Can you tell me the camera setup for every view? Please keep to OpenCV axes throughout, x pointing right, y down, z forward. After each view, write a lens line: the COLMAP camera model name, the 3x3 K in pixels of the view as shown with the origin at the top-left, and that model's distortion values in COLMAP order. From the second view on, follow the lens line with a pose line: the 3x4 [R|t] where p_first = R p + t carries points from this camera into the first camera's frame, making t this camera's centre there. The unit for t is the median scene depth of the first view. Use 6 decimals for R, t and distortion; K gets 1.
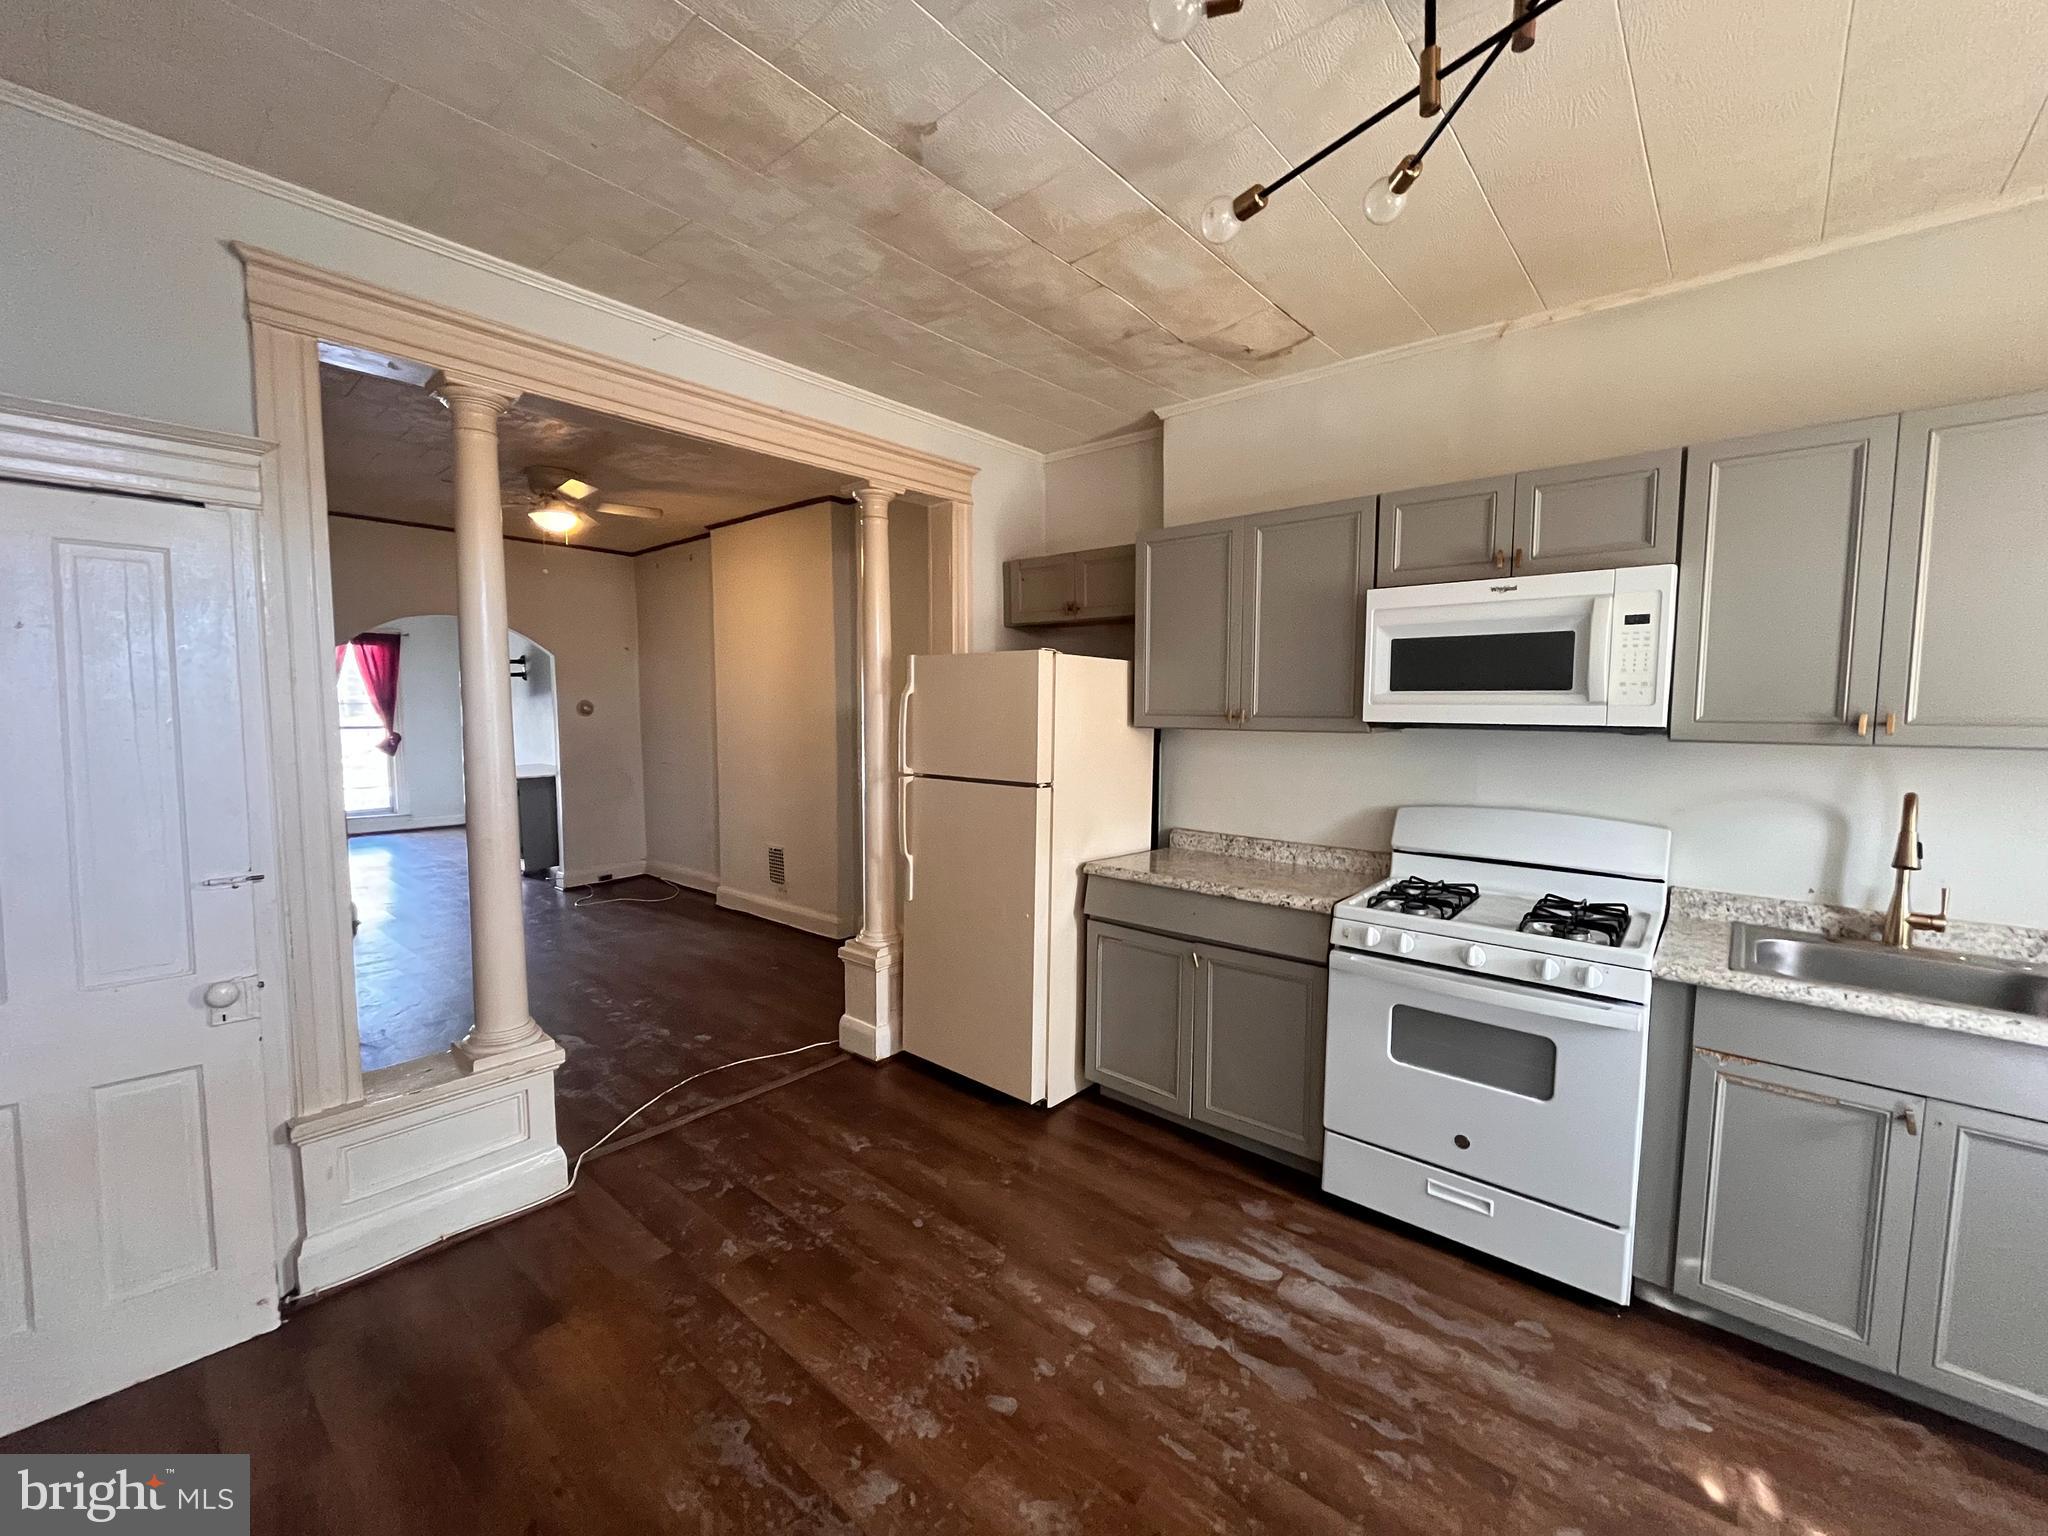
lens RADIAL K [[828.0, 0, 1024.0], [0, 828.0, 768.0], [0, 0, 1]] dist [0.000556, 0.000036]
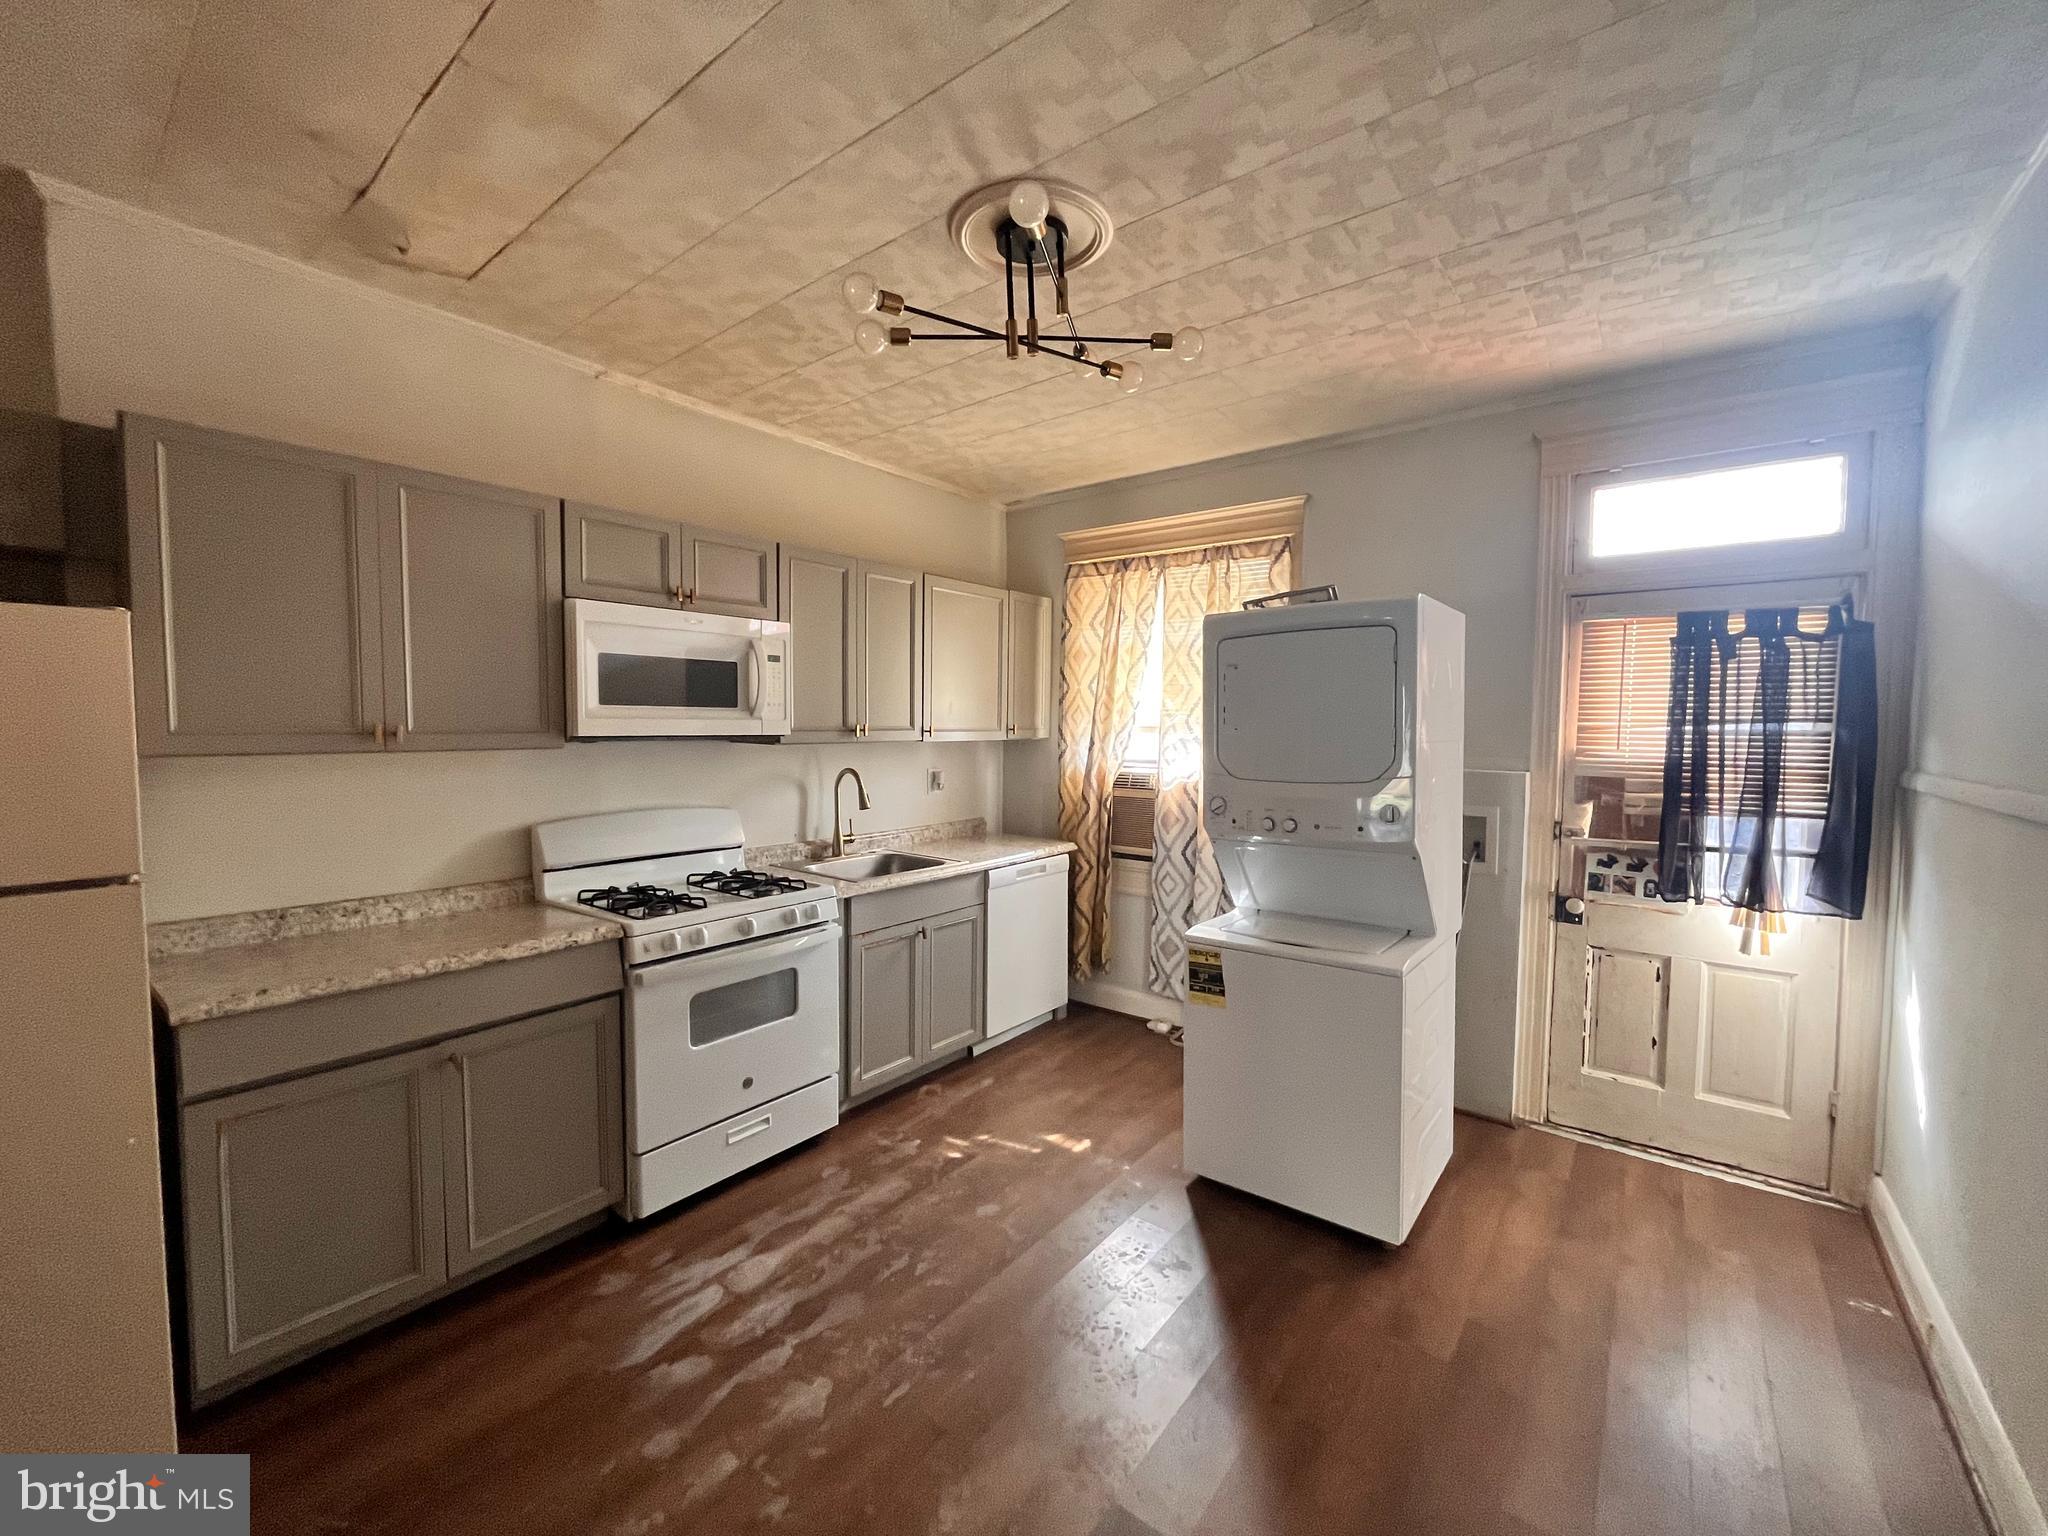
lens RADIAL K [[828.0, 0, 1024.0], [0, 828.0, 768.0], [0, 0, 1]] dist [0.000556, 0.000036]
pose [[-0.042616, -0.062572, 0.997130, -0.670076], [0.067124, 0.995603, 0.065345, -0.056256], [-0.996834, 0.069717, -0.038229, 0.623757]]
